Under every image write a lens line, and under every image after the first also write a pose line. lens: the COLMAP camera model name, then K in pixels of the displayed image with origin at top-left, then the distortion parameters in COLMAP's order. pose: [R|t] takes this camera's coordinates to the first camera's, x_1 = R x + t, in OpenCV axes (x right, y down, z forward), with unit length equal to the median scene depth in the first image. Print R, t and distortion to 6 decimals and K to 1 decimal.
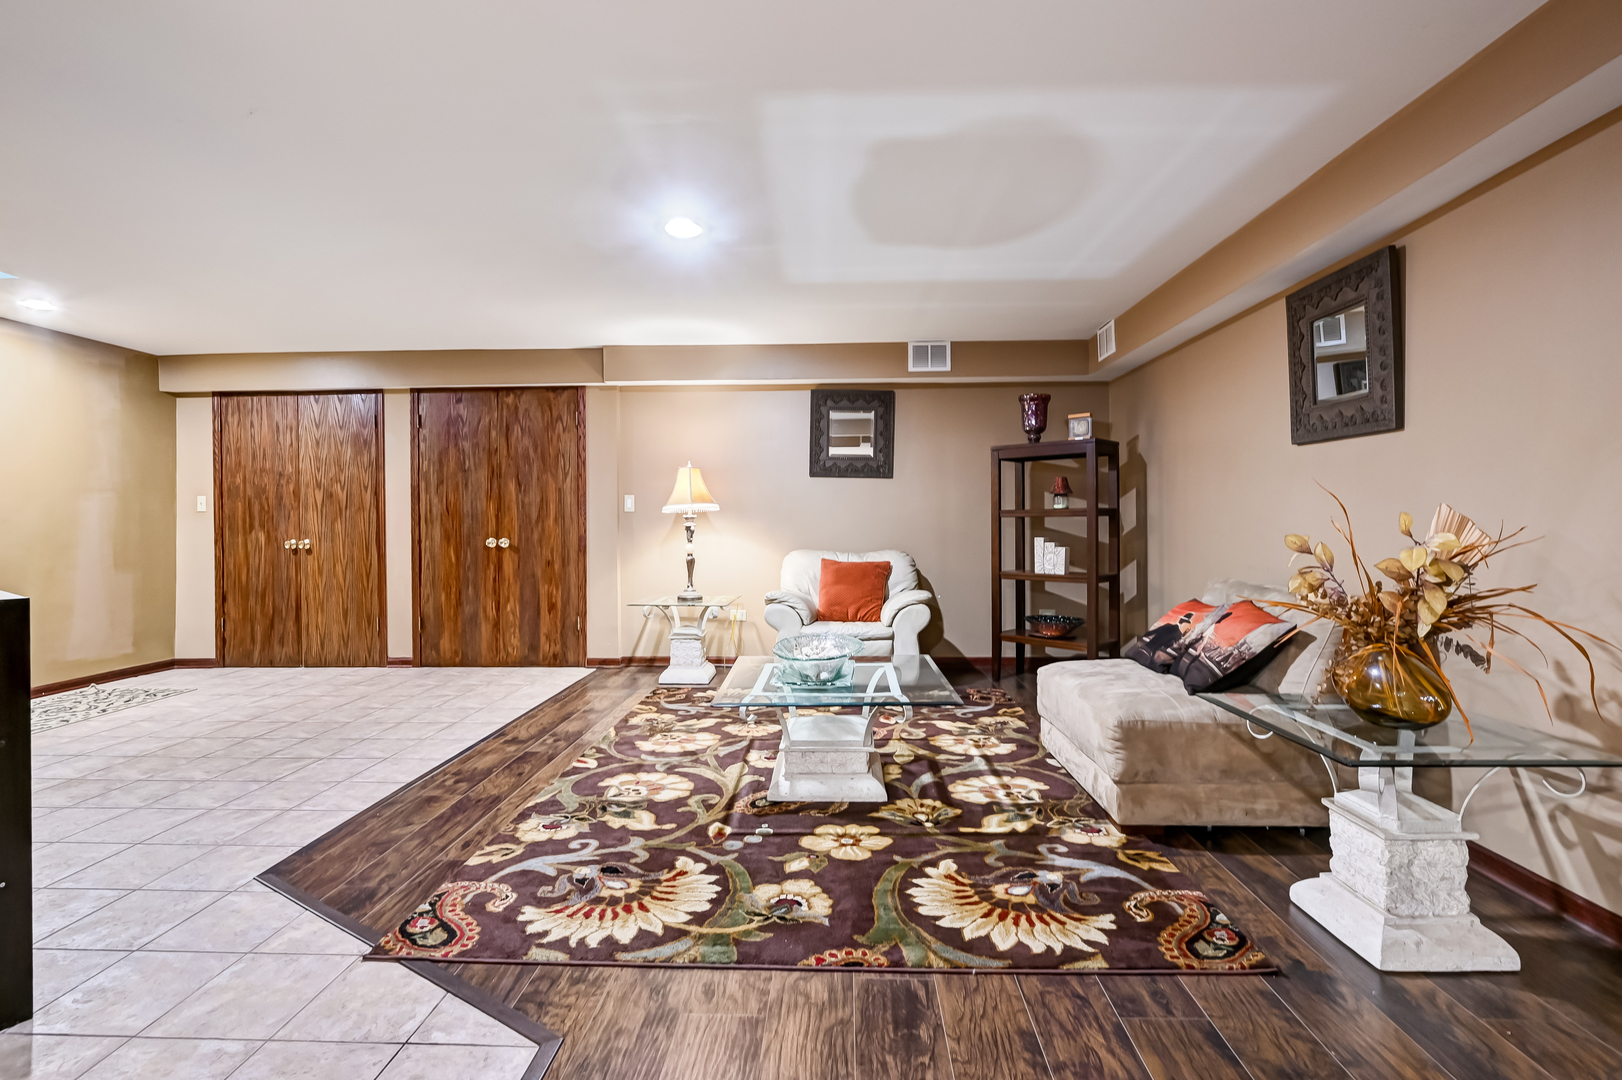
lens RADIAL K [[732.7, 0, 804.0], [0, 732.7, 521.6], [0, 0, 1]] dist [-0.001431, -0.000262]
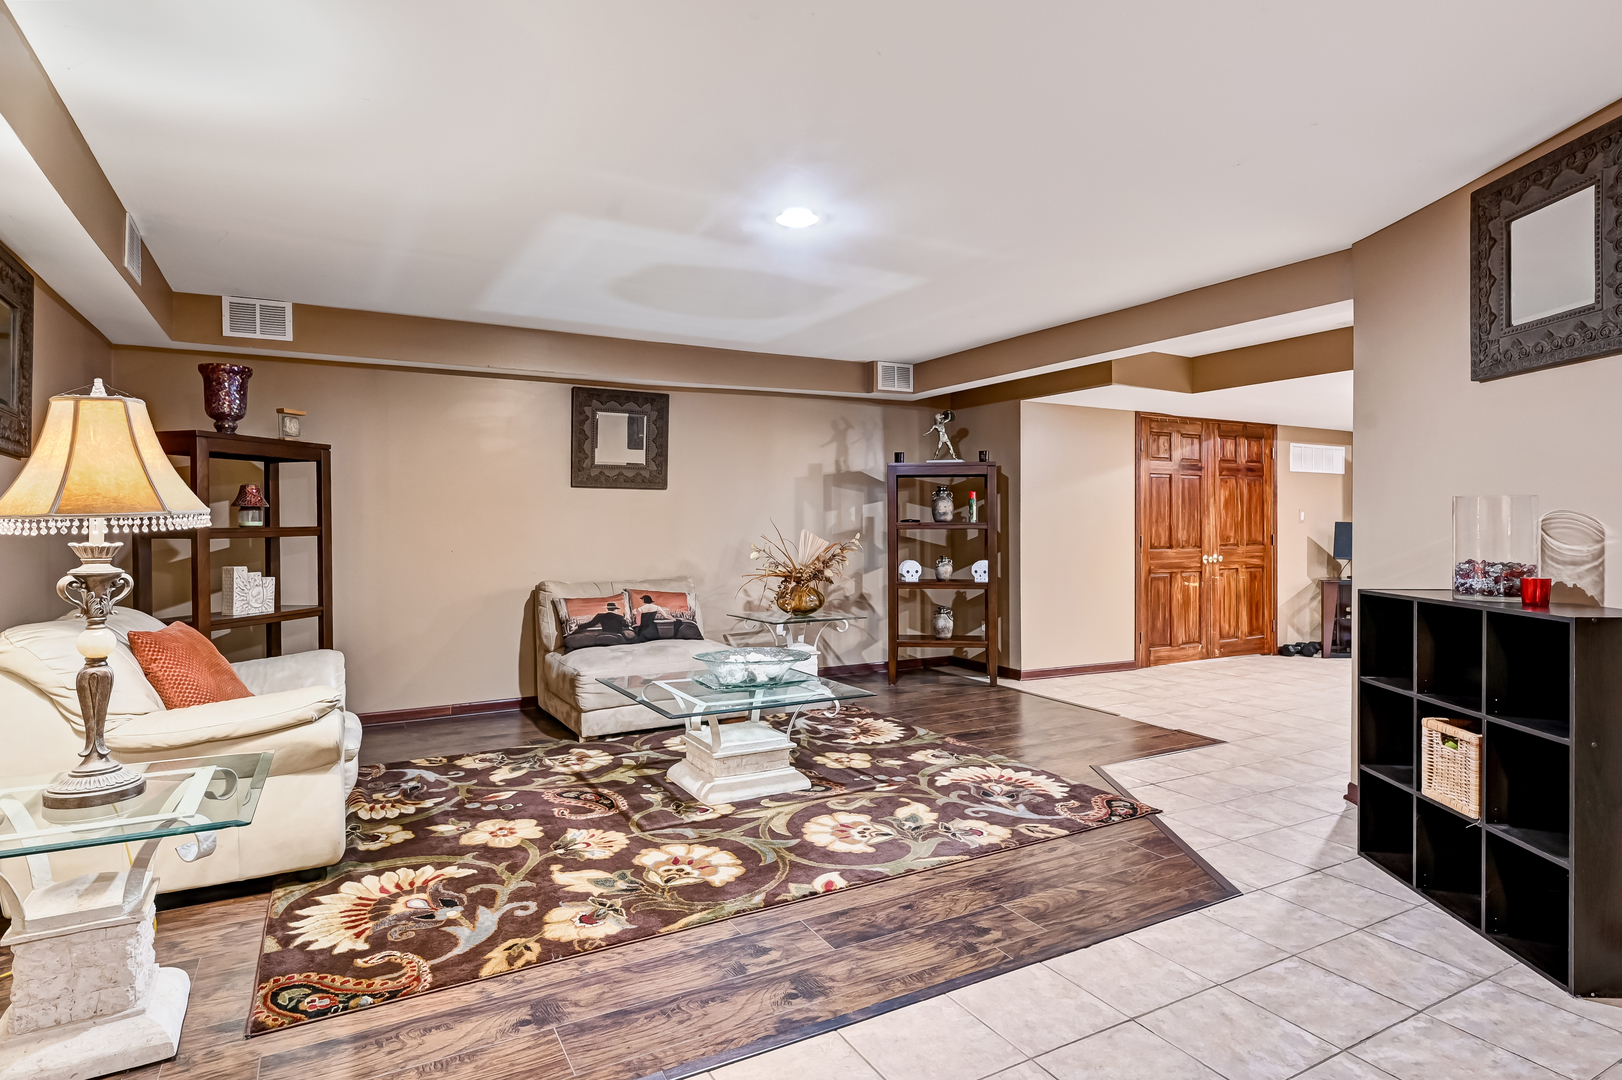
lens RADIAL K [[865.8, 0, 811.0], [0, 865.8, 540.0], [0, 0, 1]] dist [0.001363, 0.000255]
pose [[-0.524852, -0.009498, 0.851141, -1.153540], [0.007434, 0.999848, 0.015741, -0.007953], [-0.851161, 0.014590, -0.524702, 1.688875]]
